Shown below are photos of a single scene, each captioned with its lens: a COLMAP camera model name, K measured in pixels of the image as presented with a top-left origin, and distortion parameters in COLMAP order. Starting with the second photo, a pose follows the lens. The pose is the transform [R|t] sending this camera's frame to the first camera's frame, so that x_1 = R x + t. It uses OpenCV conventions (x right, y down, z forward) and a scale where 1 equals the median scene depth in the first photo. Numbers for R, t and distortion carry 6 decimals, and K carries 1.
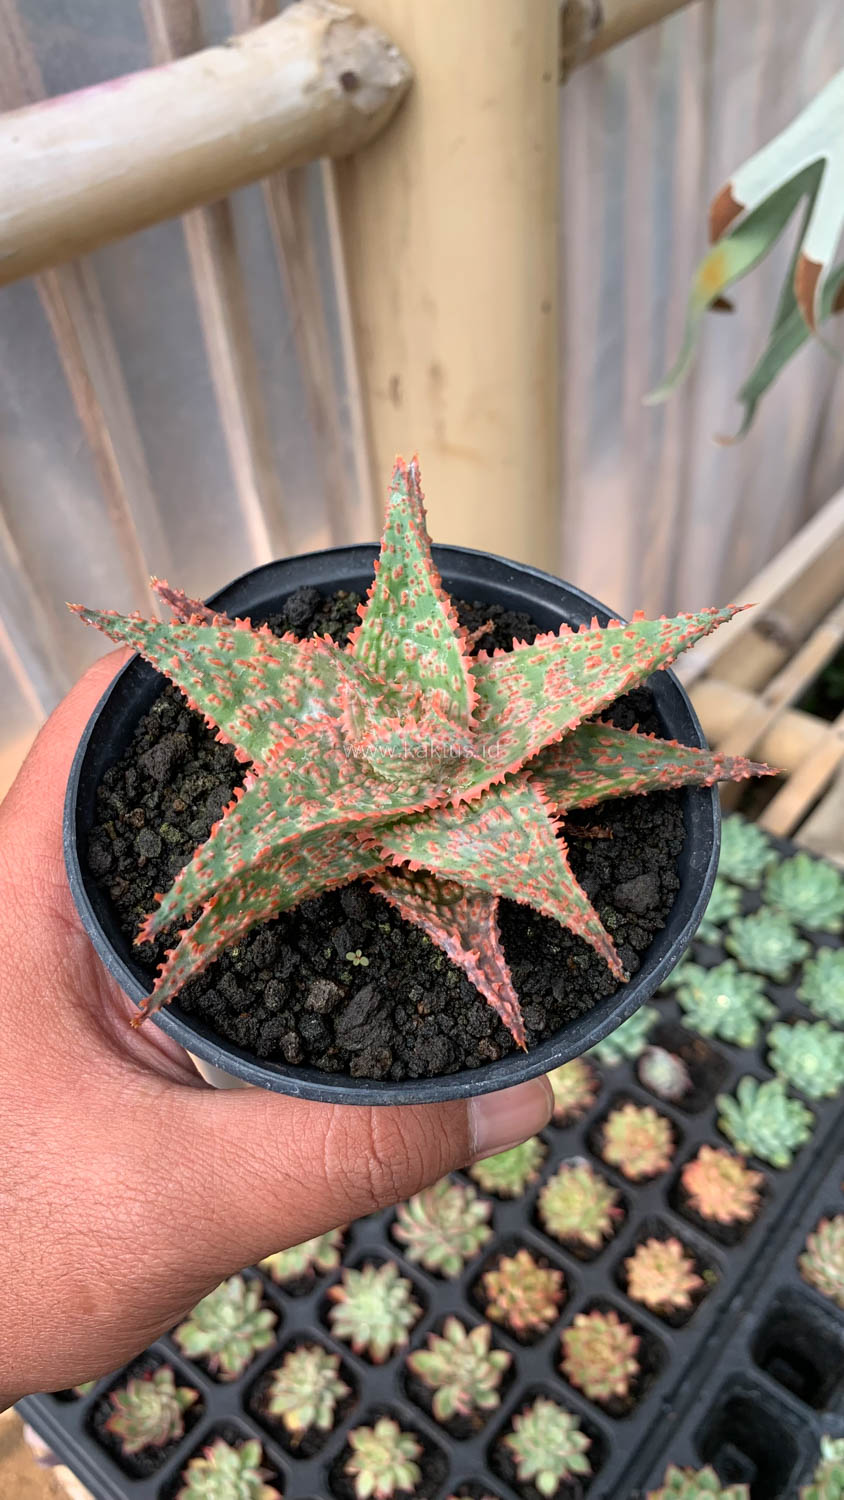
lens RADIAL K [[1149.1, 0, 397.2], [0, 1149.1, 737.1], [0, 0, 1]] dist [0.113925, 0.001762]
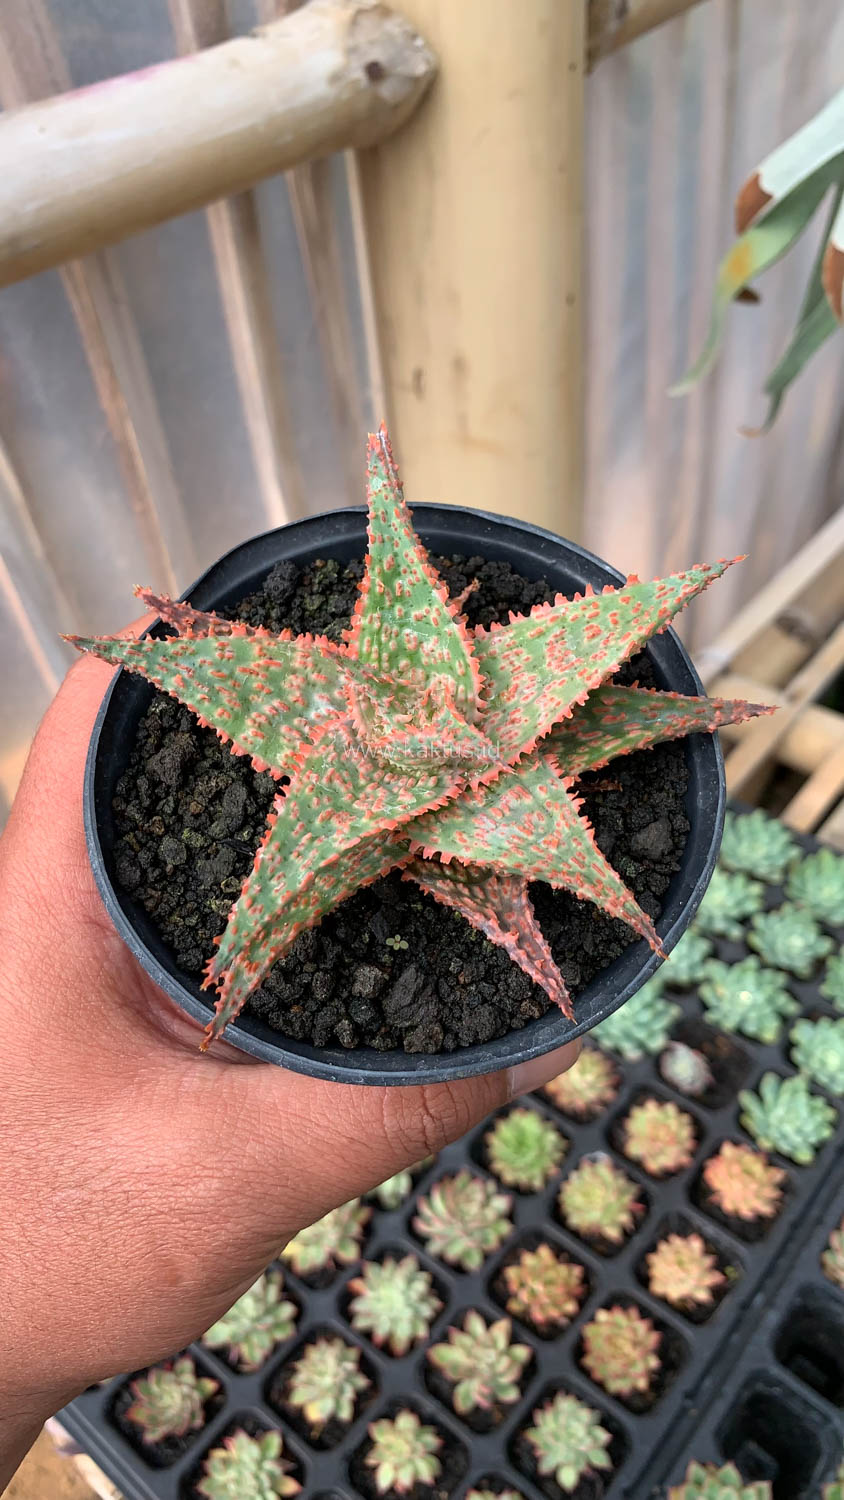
lens RADIAL K [[1149.1, 0, 397.2], [0, 1149.1, 737.1], [0, 0, 1]] dist [0.113925, 0.001762]
pose [[0.990633, -0.127088, 0.049942, -0.061824], [0.118251, 0.981337, 0.151639, -0.146723], [-0.068281, -0.144313, 0.987173, -0.002716]]
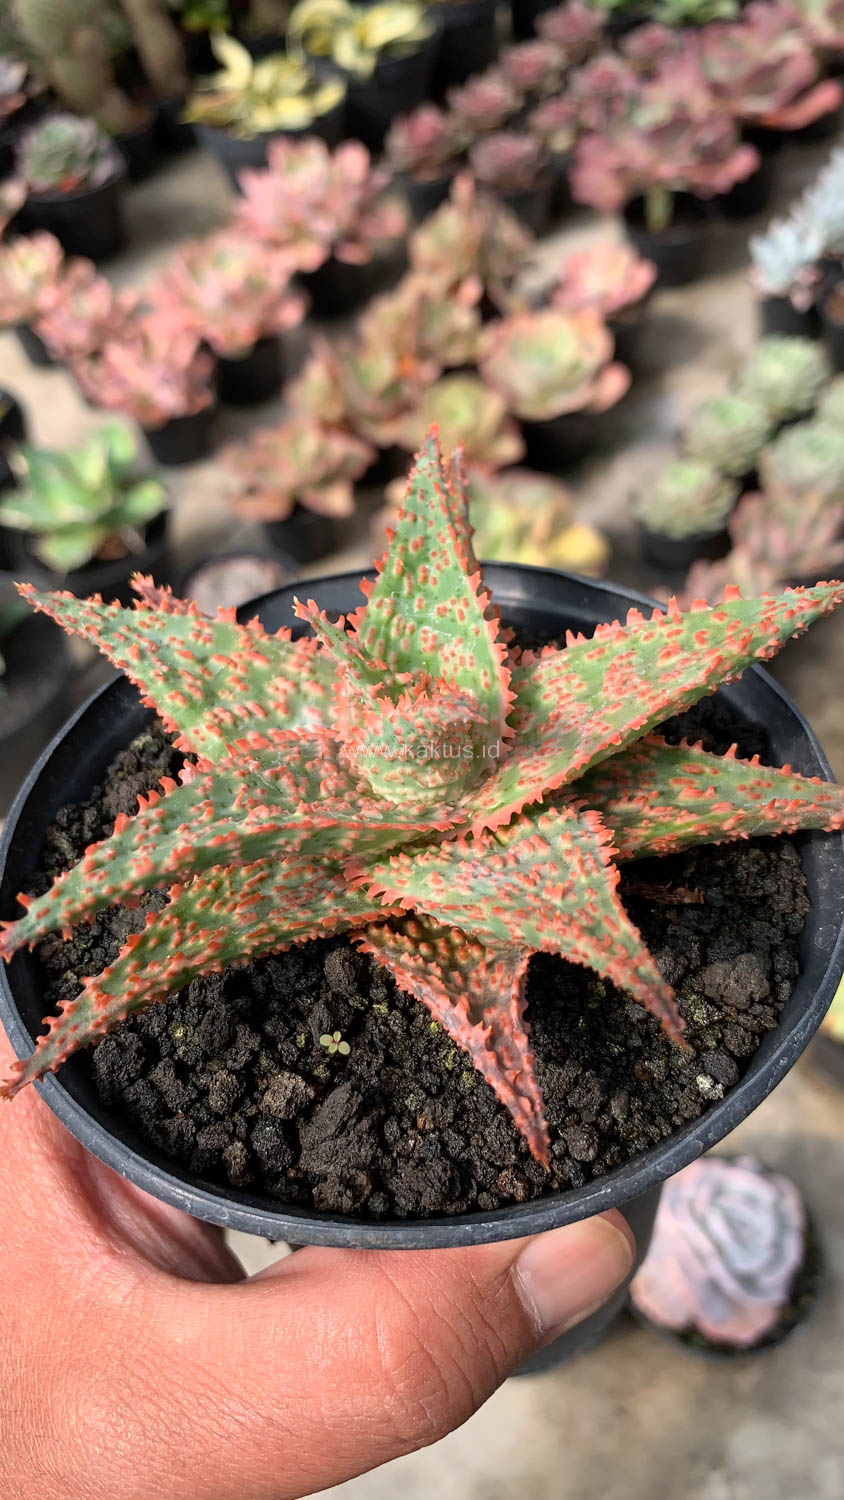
lens RADIAL K [[1184.1, 0, 405.2], [0, 1184.1, 732.3], [0, 0, 1]] dist [0.134815, -0.513947]
pose [[0.991279, 0.016094, -0.130790, 0.101580], [-0.041131, 0.980715, -0.191065, 0.139118], [0.125193, 0.194779, 0.972825, 0.237944]]
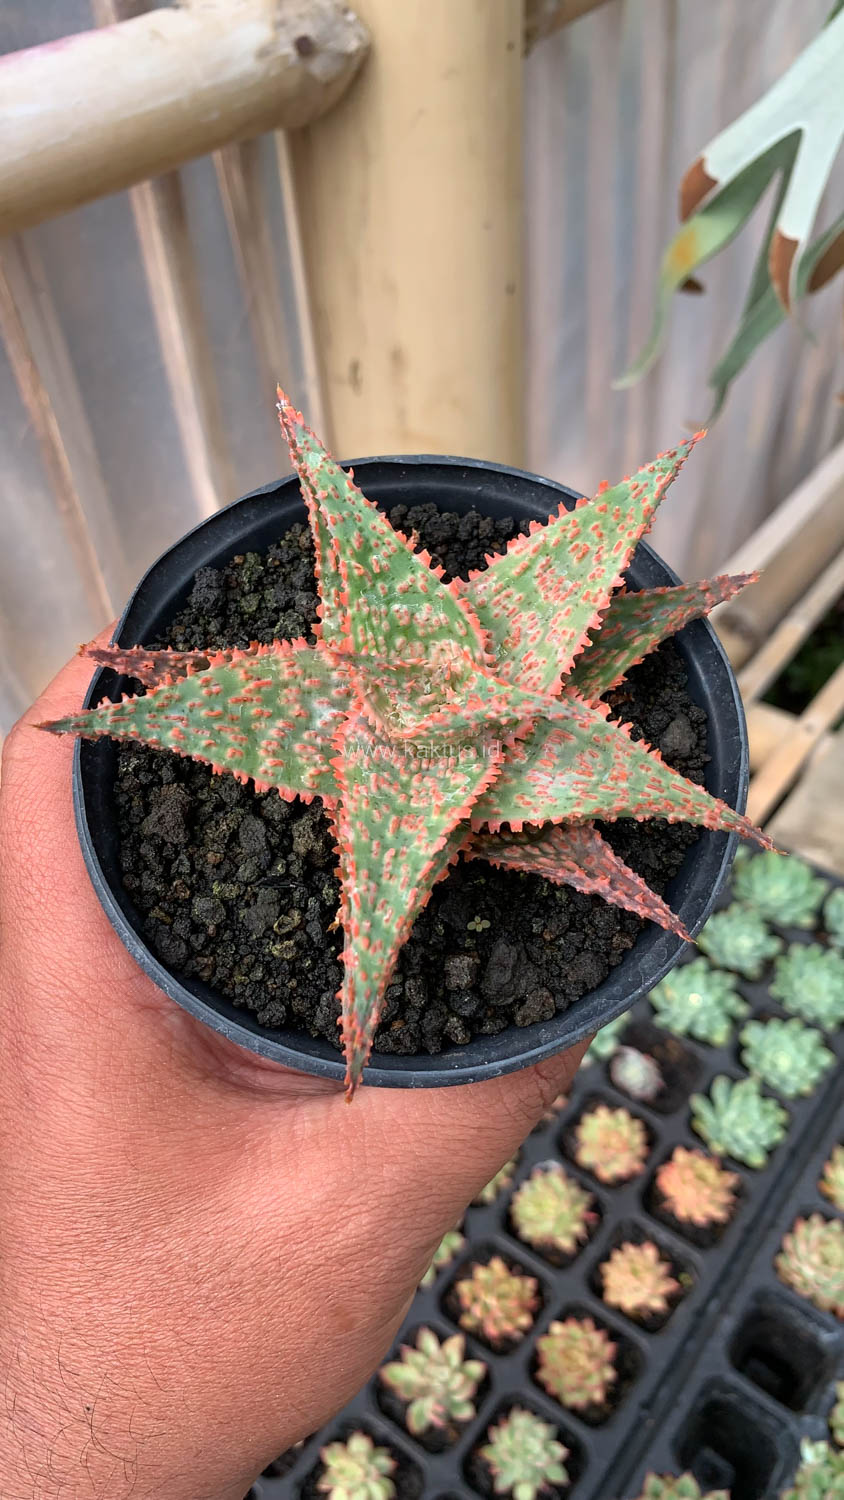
lens RADIAL K [[1158.8, 0, 387.6], [0, 1158.8, 759.9], [0, 0, 1]] dist [0.121946, -0.221722]
pose [[0.880733, -0.430143, 0.198207, -0.237067], [0.371590, 0.887066, 0.273927, -0.234383], [-0.293650, -0.167605, 0.941105, 0.101244]]
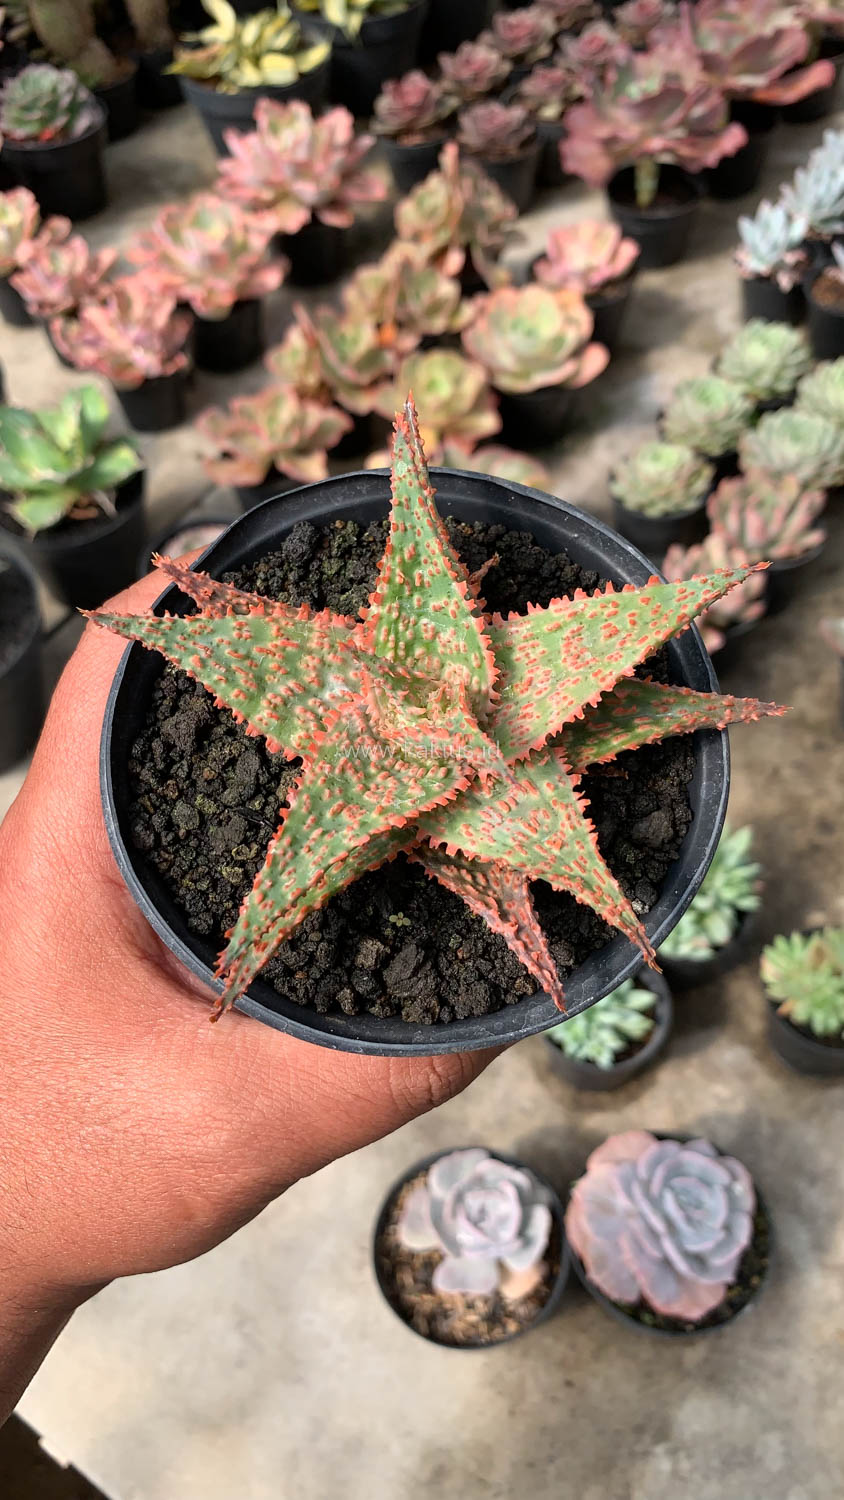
lens RADIAL K [[1149.1, 0, 397.2], [0, 1149.1, 737.1], [0, 0, 1]] dist [0.113925, 0.001762]
pose [[0.995853, -0.085330, 0.031566, -0.055706], [0.073369, 0.958358, 0.275984, -0.267028], [-0.053801, -0.272523, 0.960644, 0.007770]]
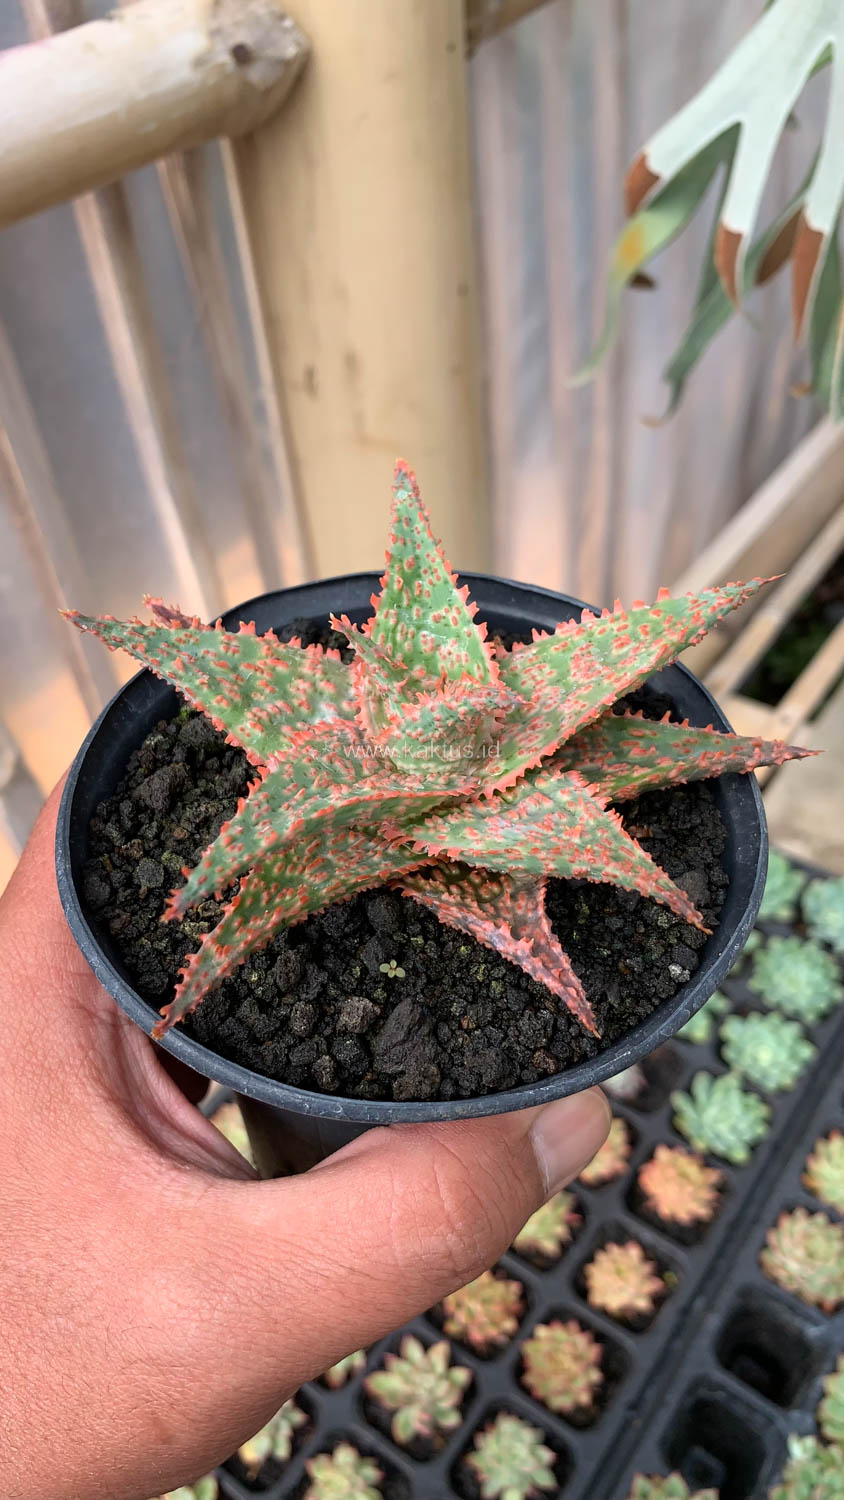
lens RADIAL K [[1165.6, 0, 390.9], [0, 1165.6, 753.4], [0, 0, 1]] dist [0.098951, -0.002127]
pose [[0.997210, -0.047656, 0.057461, -0.078971], [0.056063, 0.986334, -0.154929, 0.163531], [-0.049292, 0.157718, 0.986253, 0.068122]]
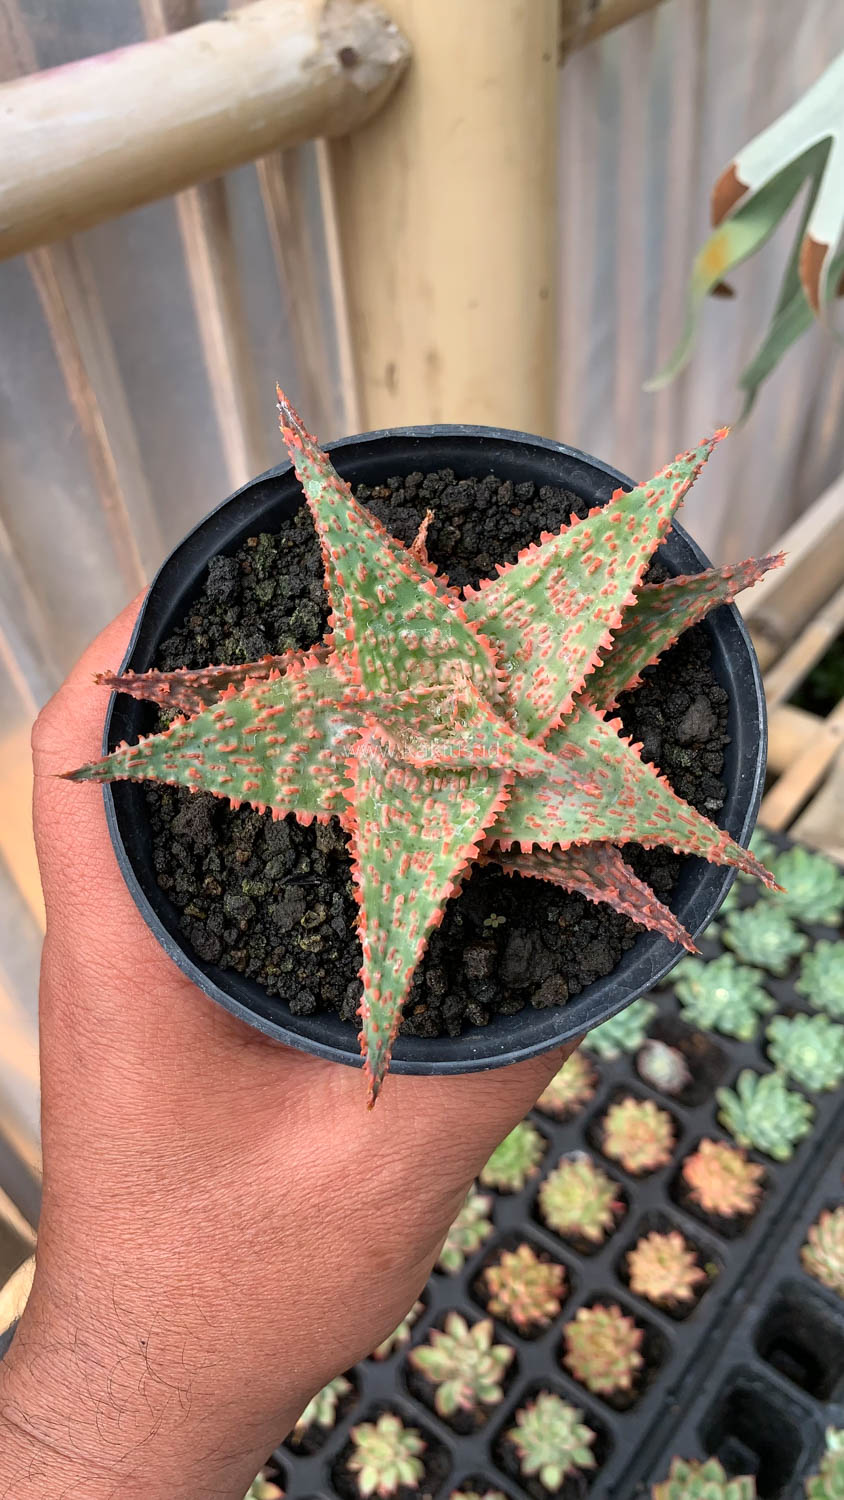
lens RADIAL K [[1165.6, 0, 390.9], [0, 1165.6, 753.4], [0, 0, 1]] dist [0.098951, -0.002127]
pose [[0.875504, -0.481604, 0.039374, -0.083702], [0.416994, 0.794188, 0.442020, -0.426944], [-0.244149, -0.370572, 0.896141, 0.130470]]
